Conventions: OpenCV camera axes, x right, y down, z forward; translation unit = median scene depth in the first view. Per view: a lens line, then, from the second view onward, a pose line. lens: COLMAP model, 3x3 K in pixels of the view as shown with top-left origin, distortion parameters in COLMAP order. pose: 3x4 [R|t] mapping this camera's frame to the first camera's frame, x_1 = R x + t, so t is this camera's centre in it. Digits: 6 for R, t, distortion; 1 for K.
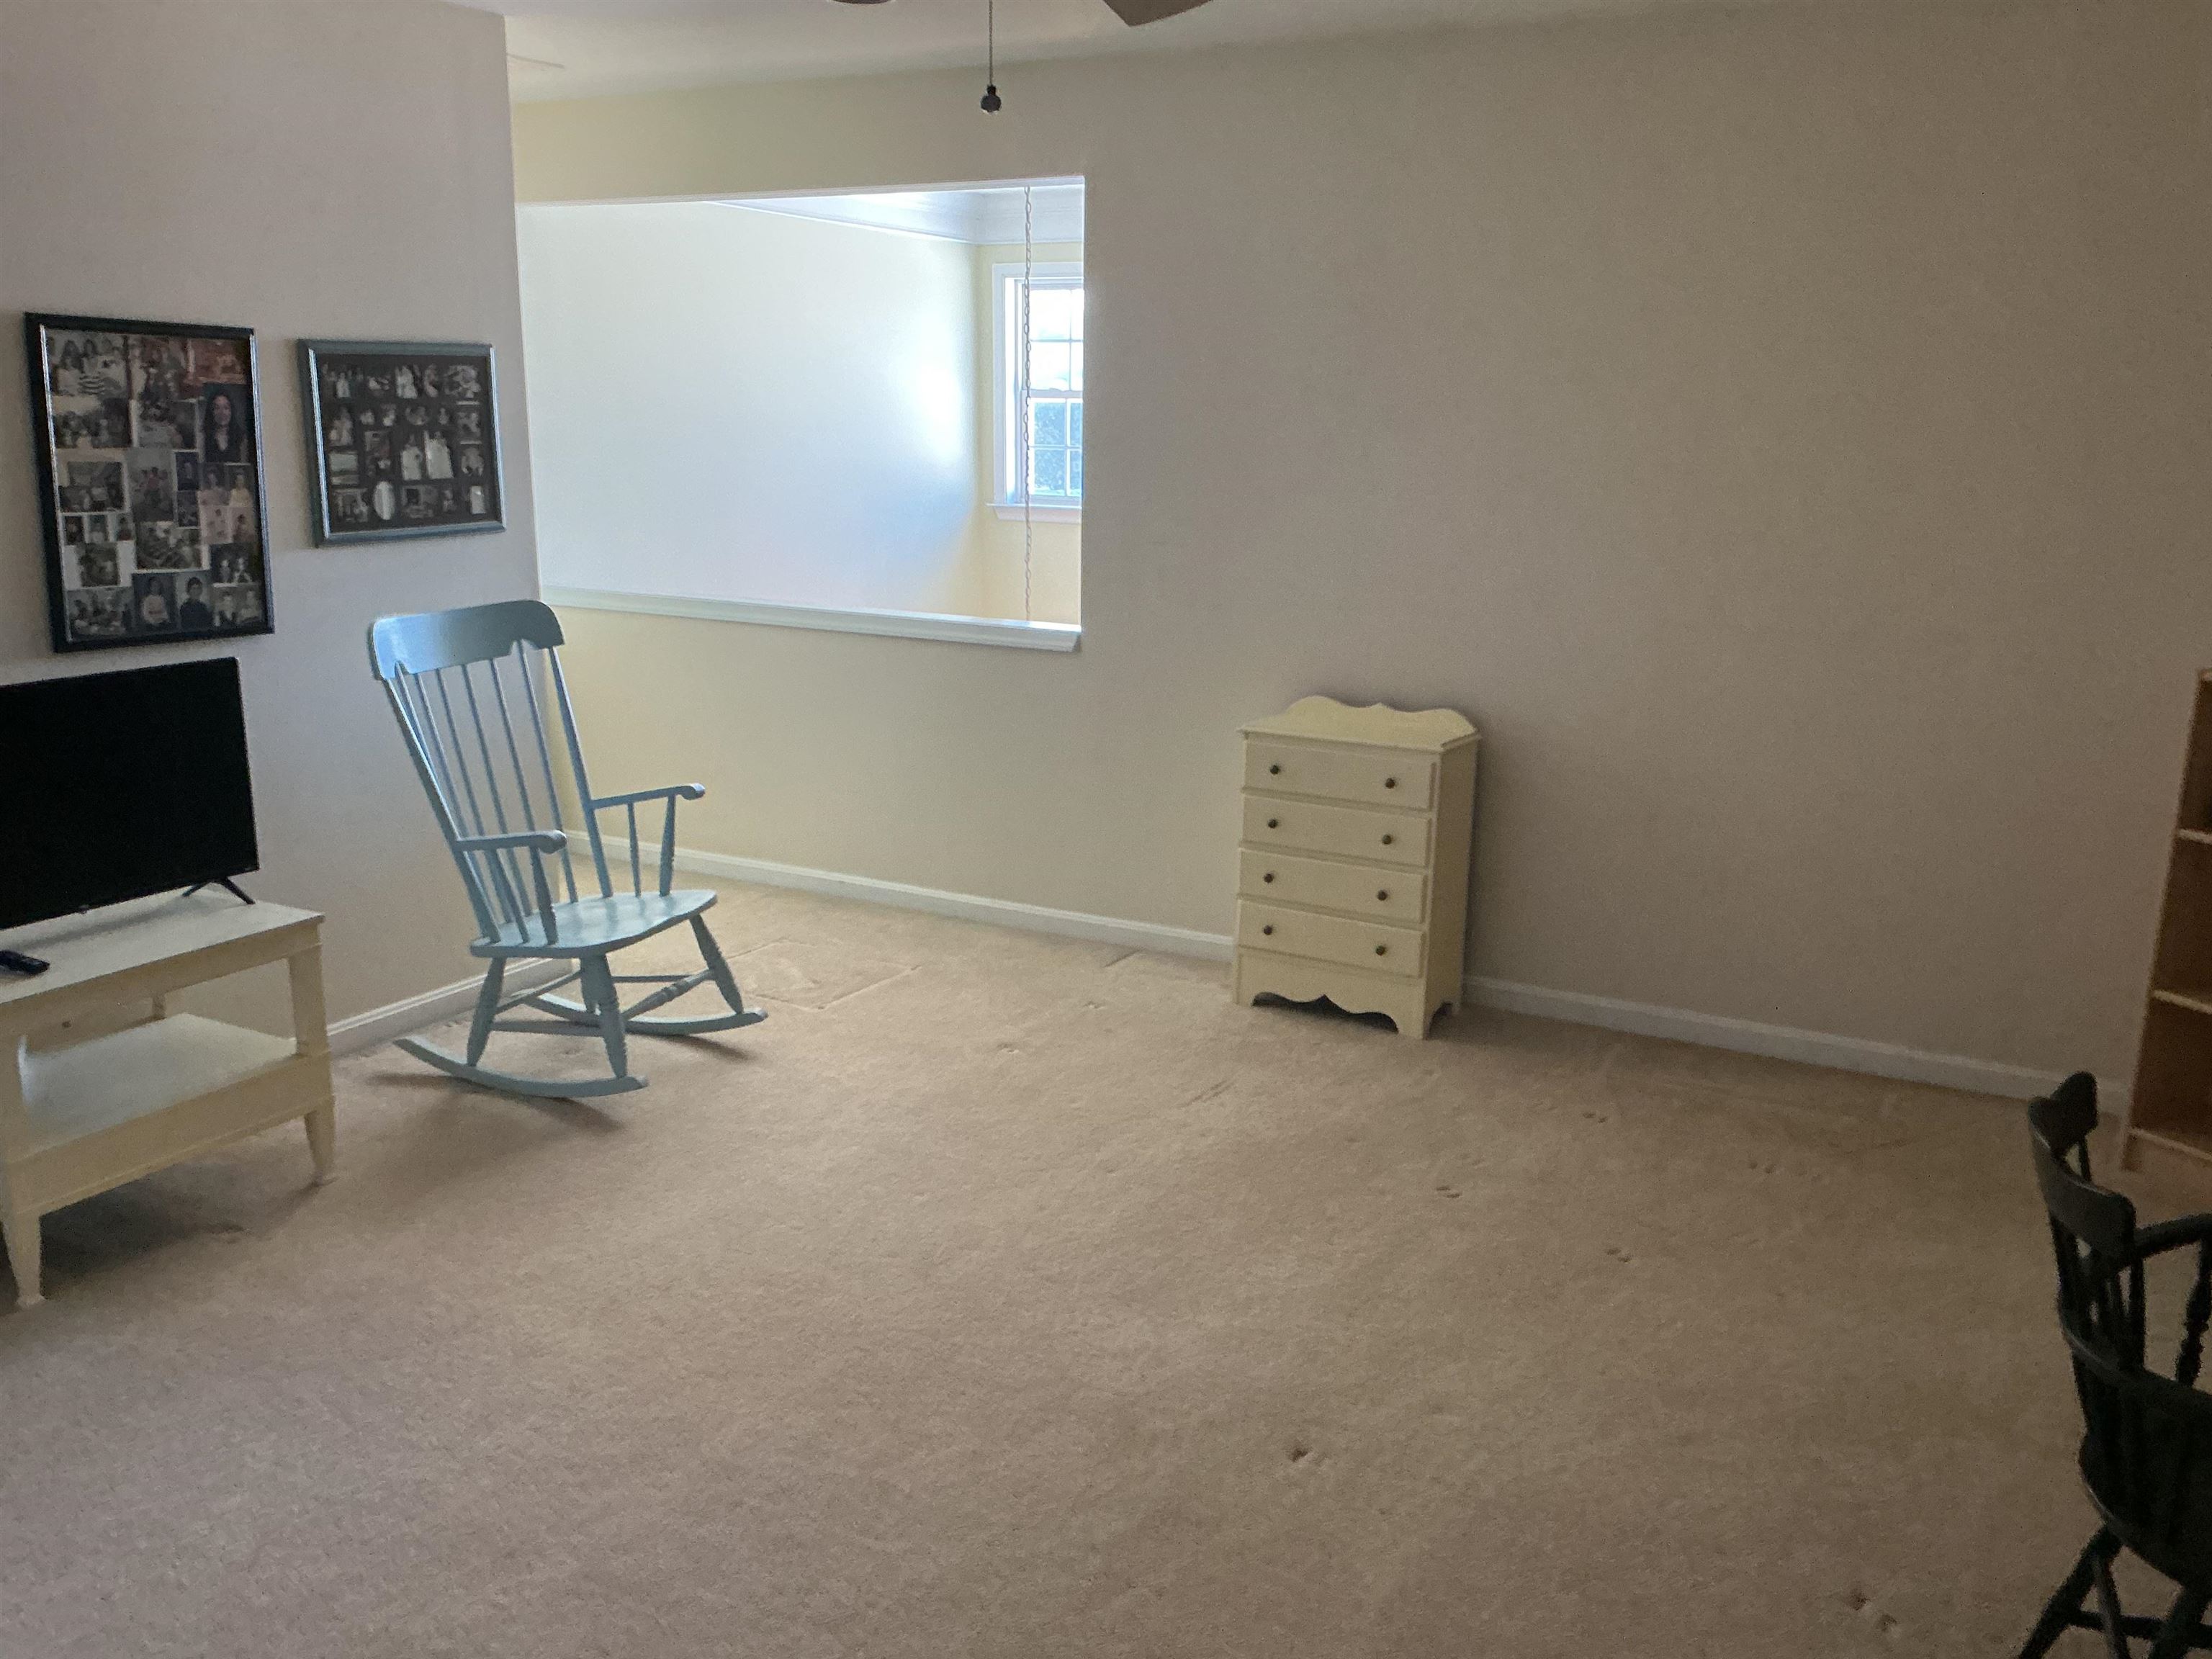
lens RADIAL K [[1854.7, 0, 1106.0], [0, 1854.7, 829.5], [0, 0, 1]] dist [0.001405, 0.000920]
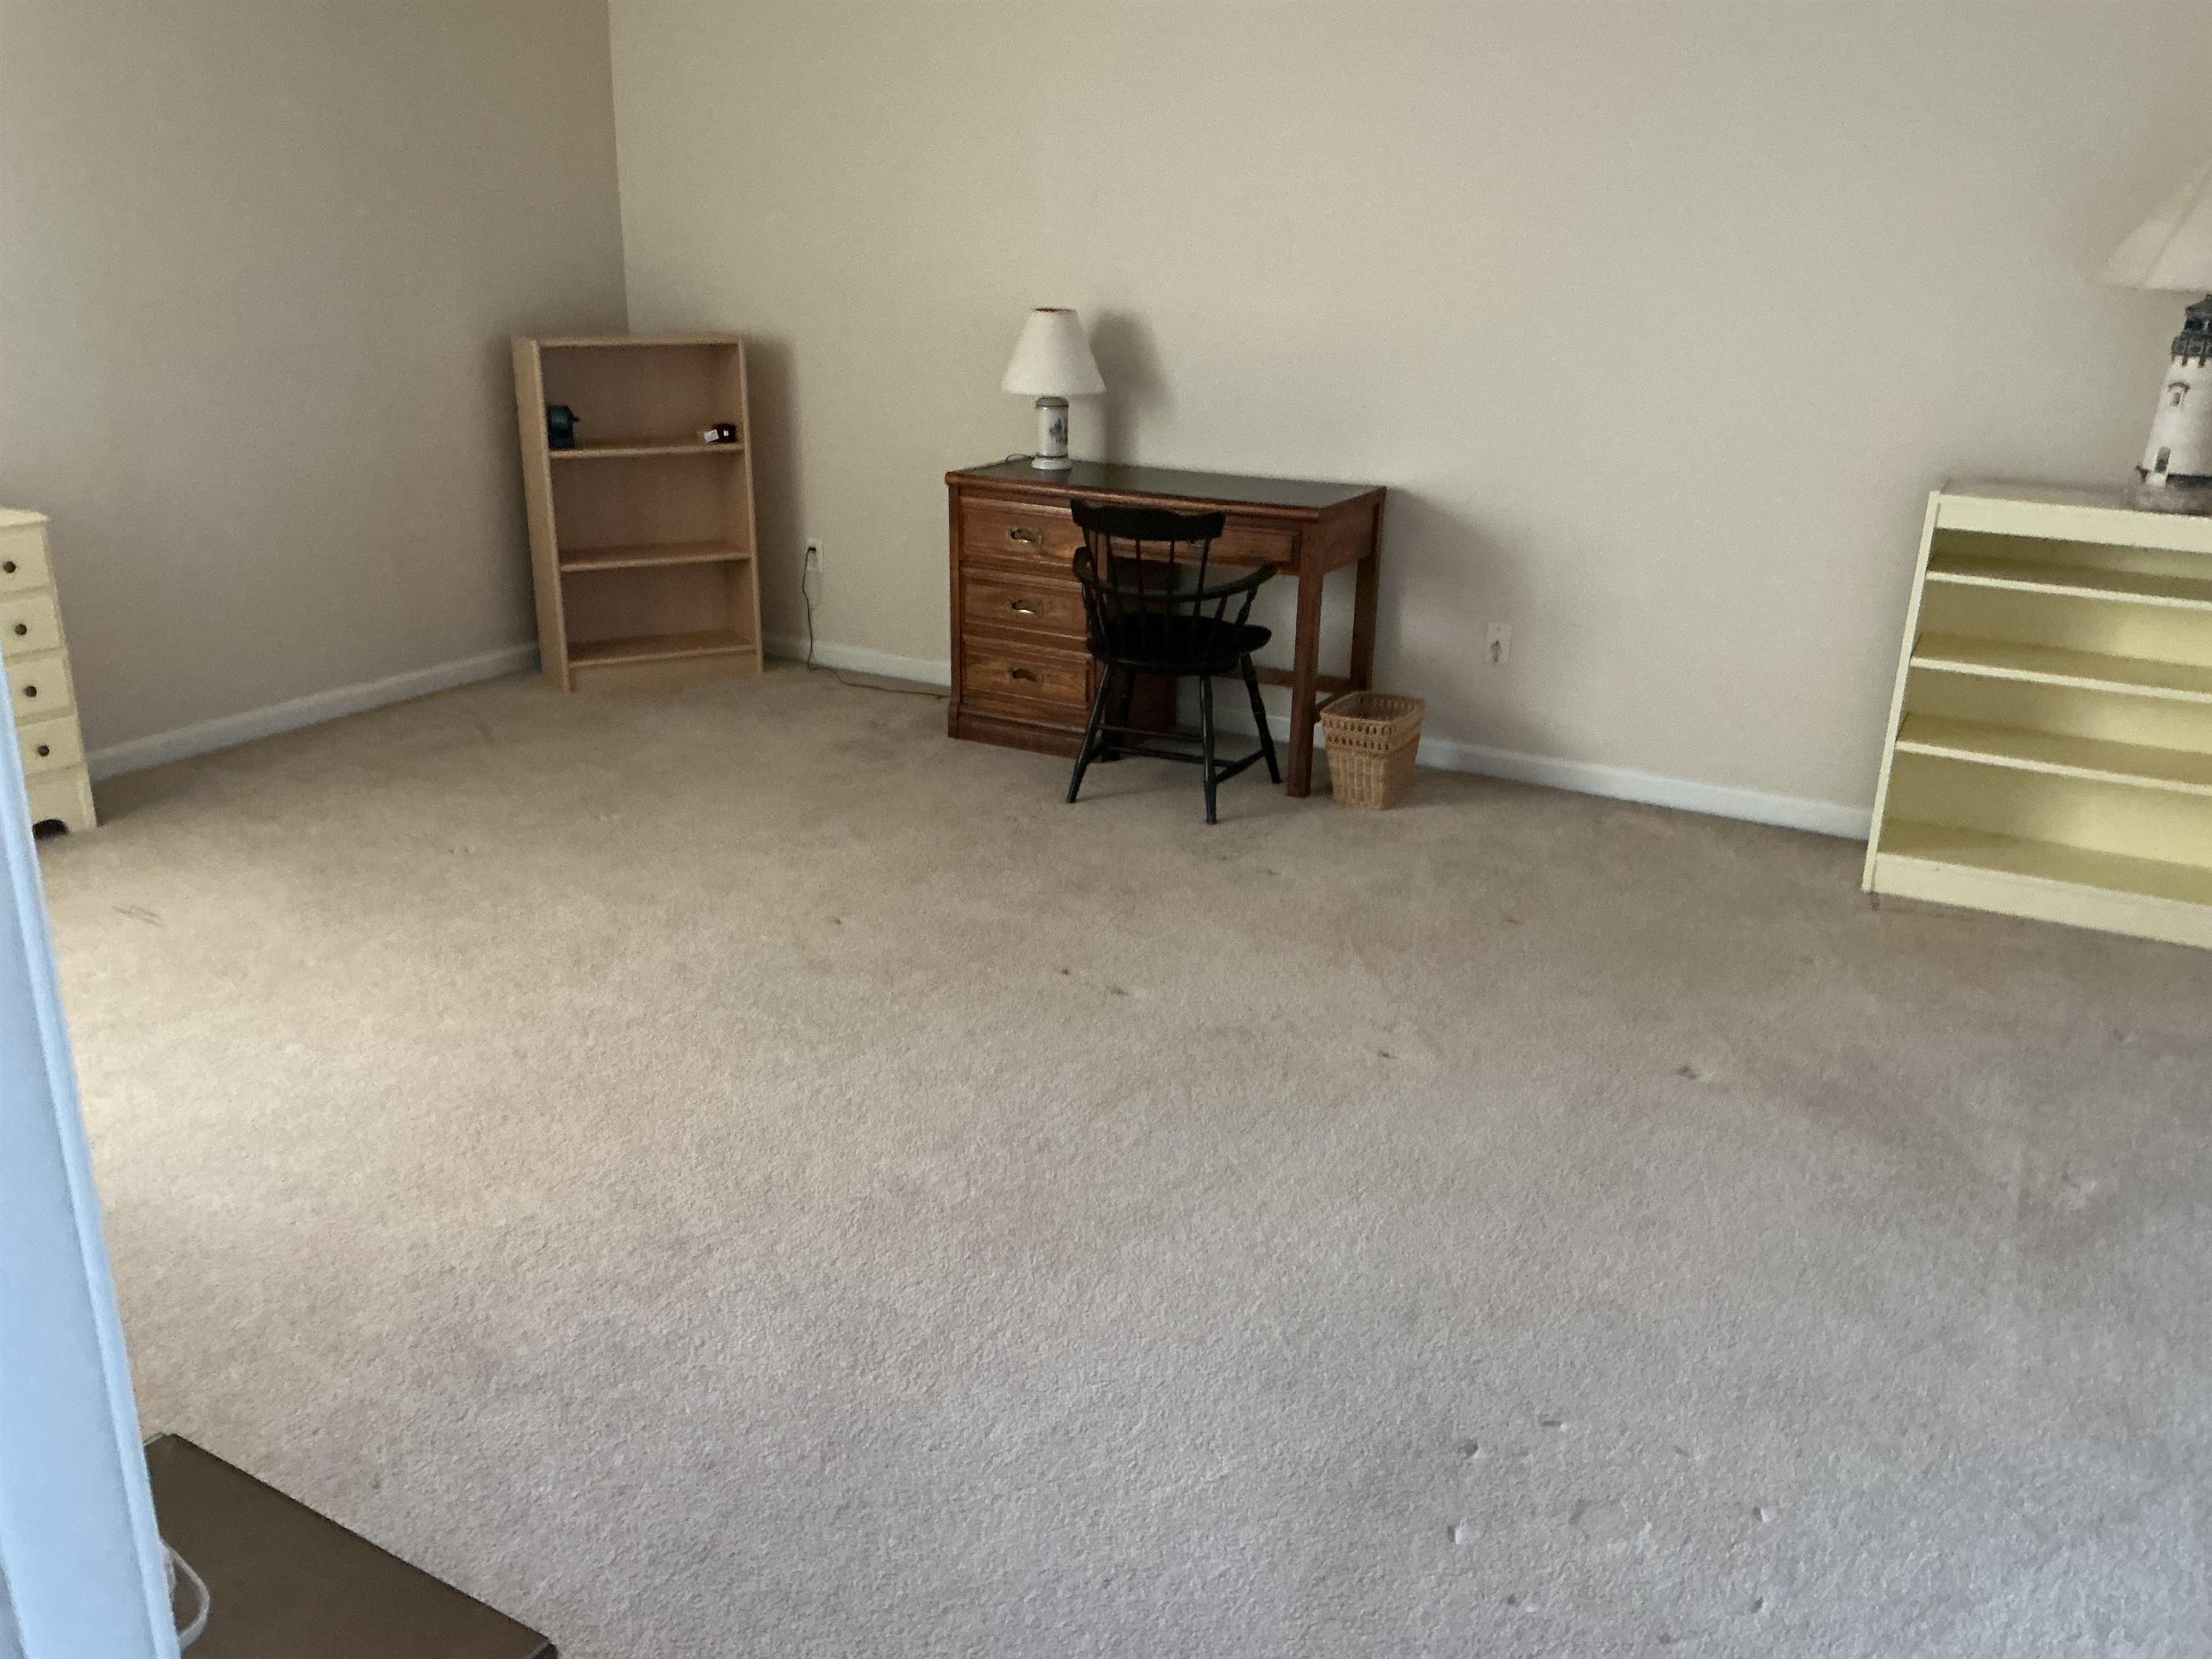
lens RADIAL K [[1854.7, 0, 1106.0], [0, 1854.7, 829.5], [0, 0, 1]] dist [0.001405, 0.000920]
pose [[0.051100, -0.348287, 0.935994, -0.738357], [0.213048, 0.919446, 0.330498, -0.096217], [-0.975705, 0.182524, 0.121185, 0.396932]]
